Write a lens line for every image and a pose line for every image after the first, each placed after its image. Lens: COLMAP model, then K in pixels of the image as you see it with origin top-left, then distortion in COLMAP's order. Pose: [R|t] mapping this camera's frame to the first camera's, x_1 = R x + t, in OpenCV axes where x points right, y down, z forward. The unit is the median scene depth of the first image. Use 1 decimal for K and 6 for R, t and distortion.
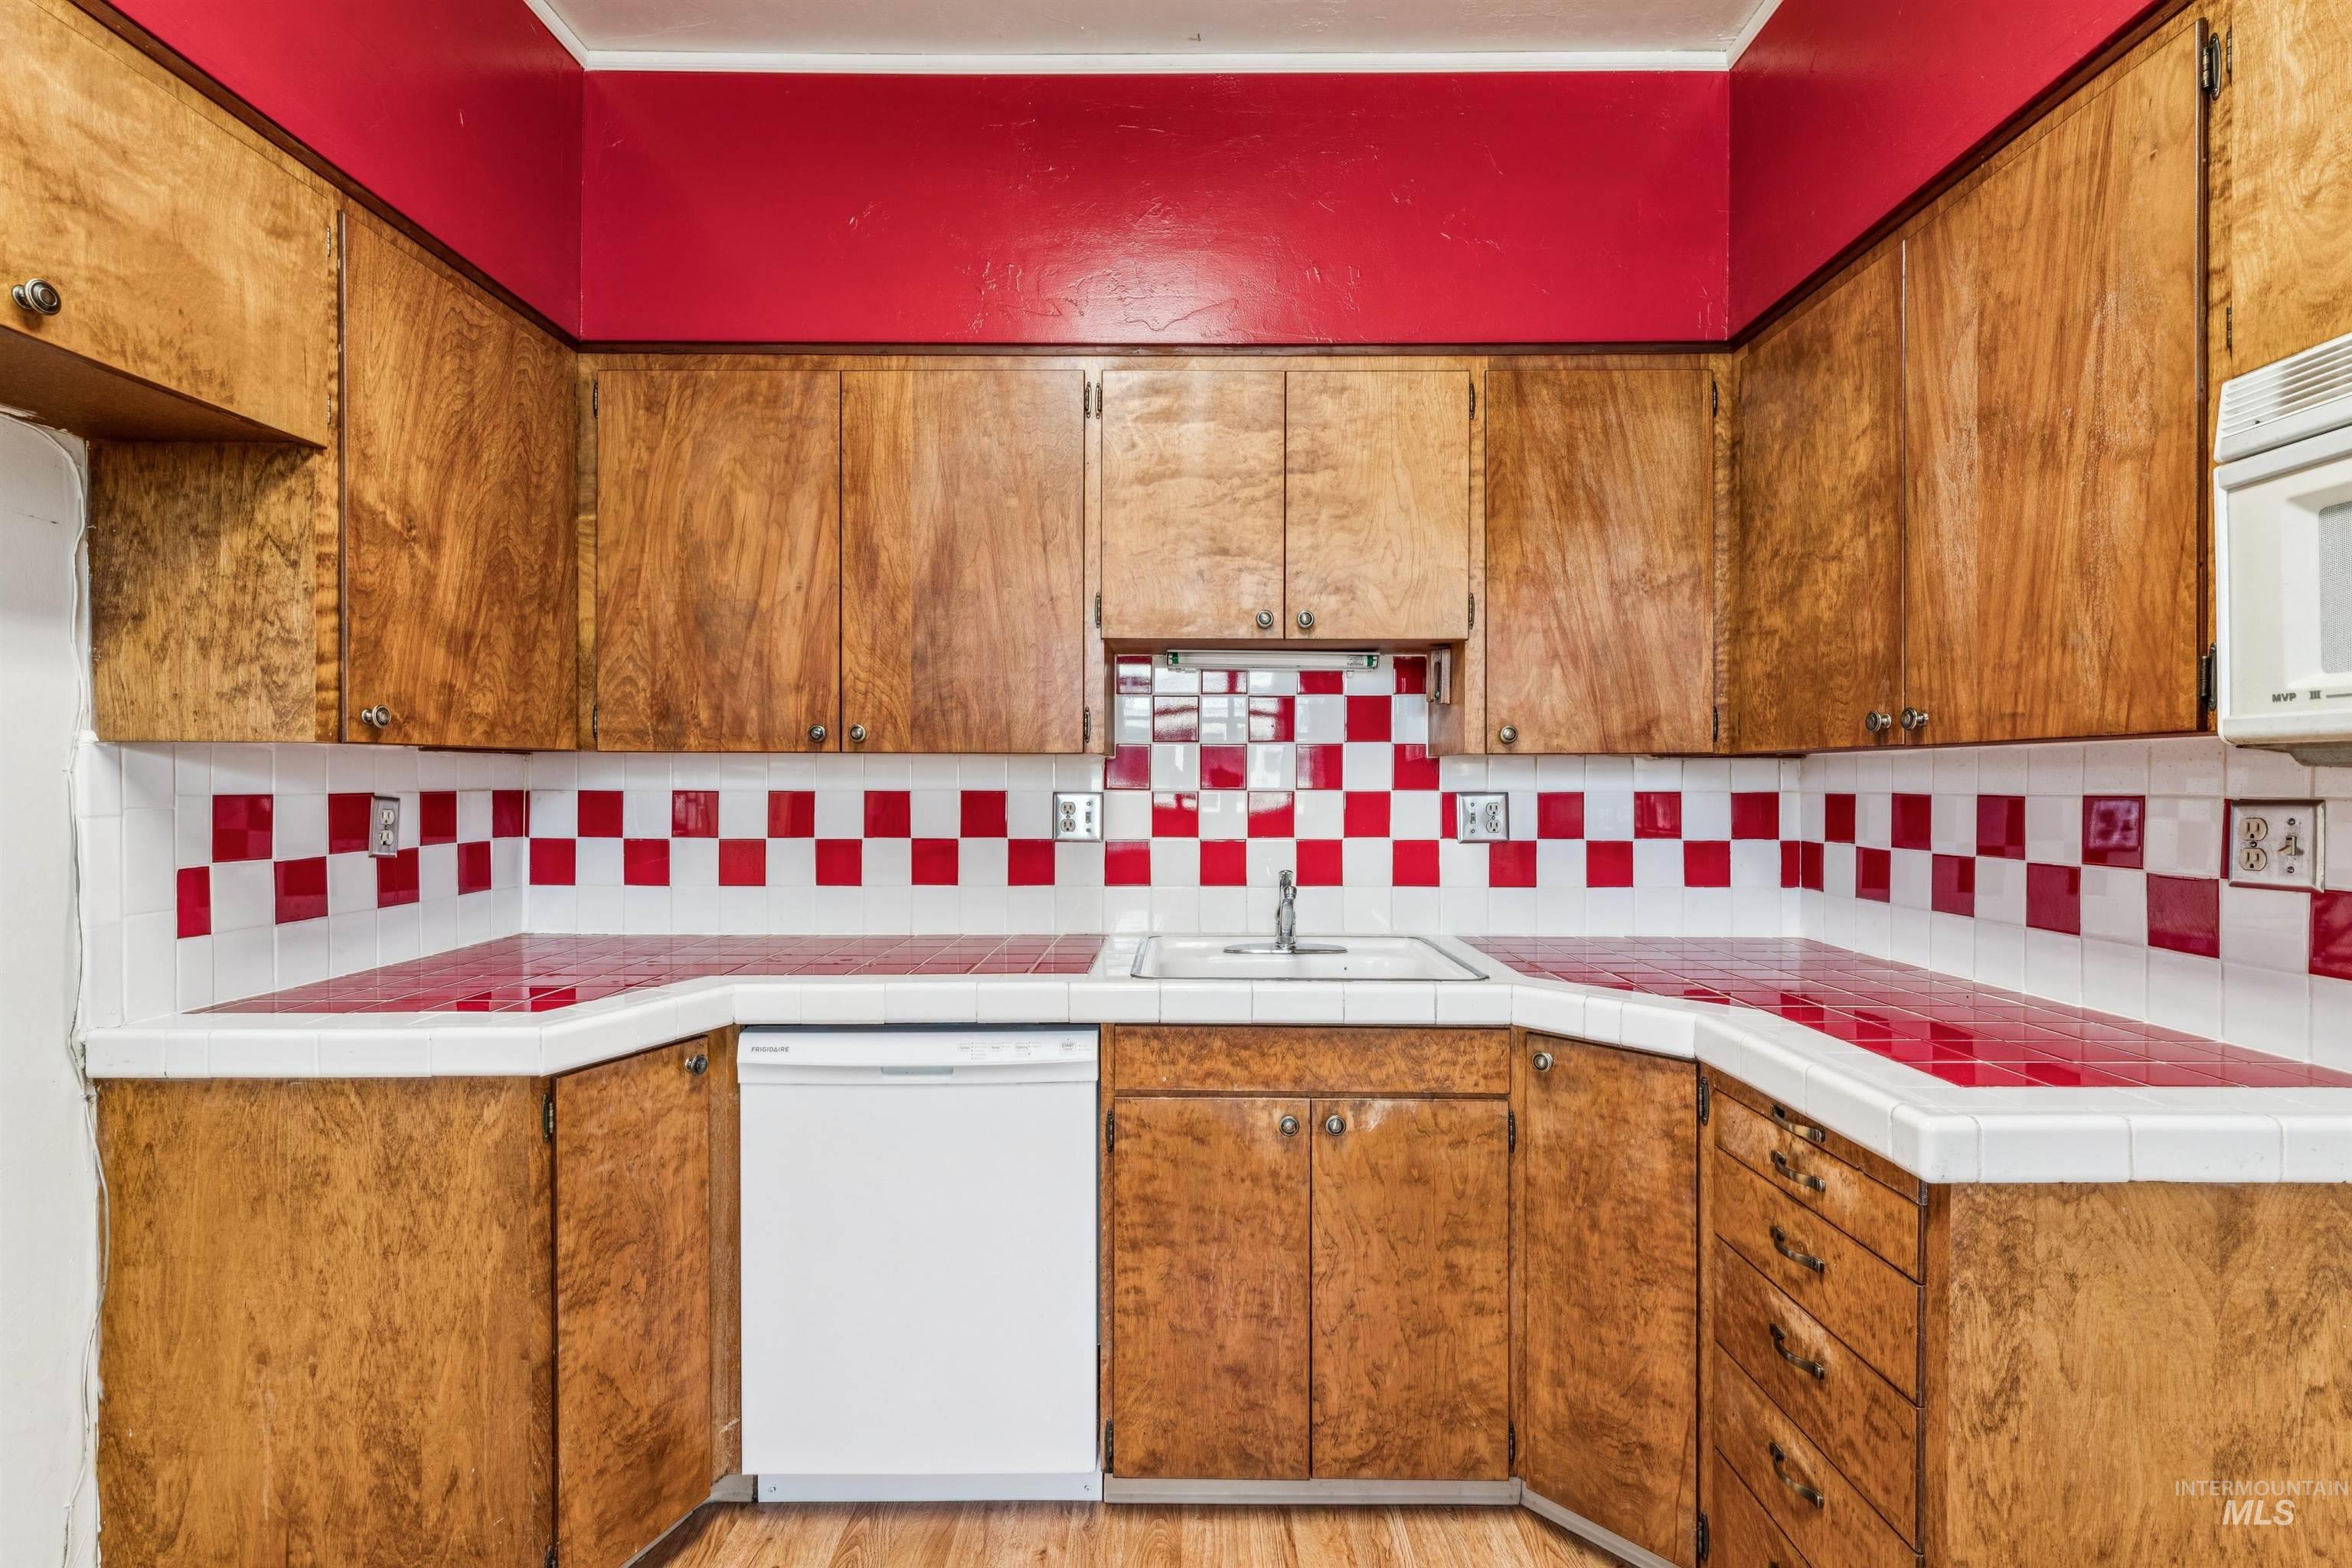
lens RADIAL K [[1047.2, 0, 1177.7], [0, 1047.2, 782.7], [0, 0, 1]] dist [-0.002575, 0.000135]
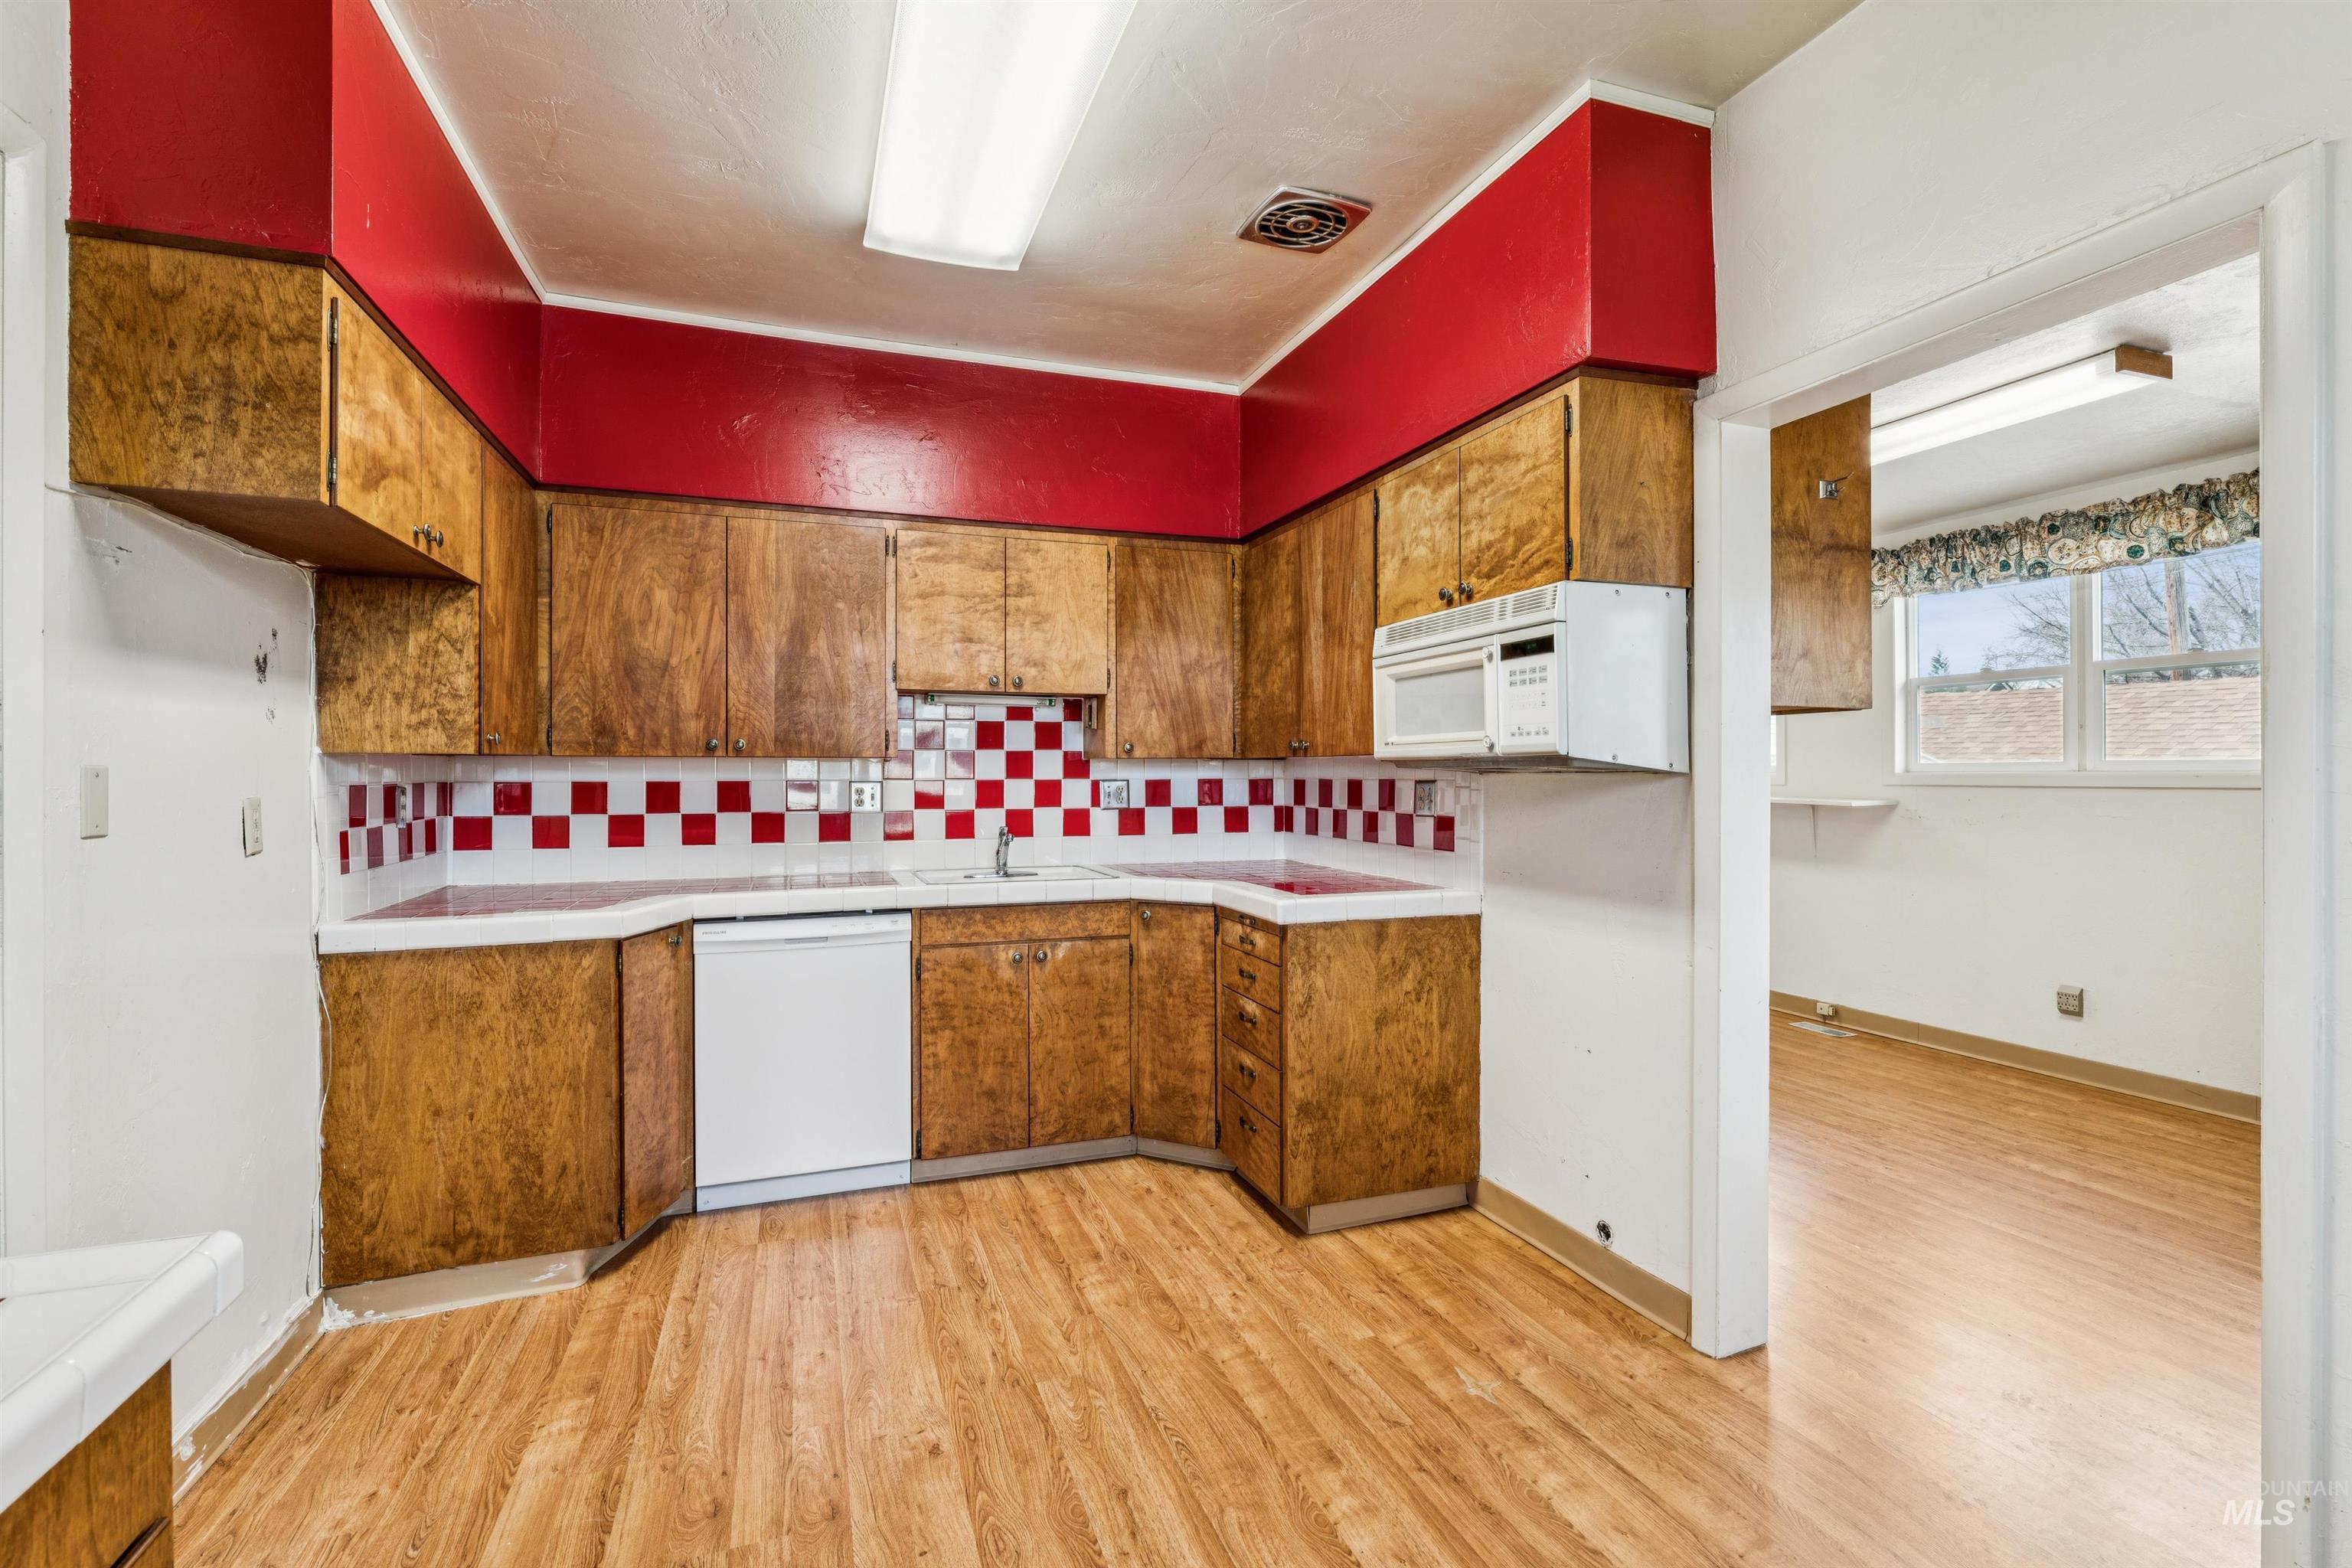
lens RADIAL K [[1047.2, 0, 1177.7], [0, 1047.2, 782.7], [0, 0, 1]] dist [-0.002575, 0.000135]
pose [[0.939024, -0.006630, 0.343787, -0.263001], [0.003494, 0.999946, 0.009742, -0.003008], [-0.343834, -0.007947, 0.938997, -0.843378]]
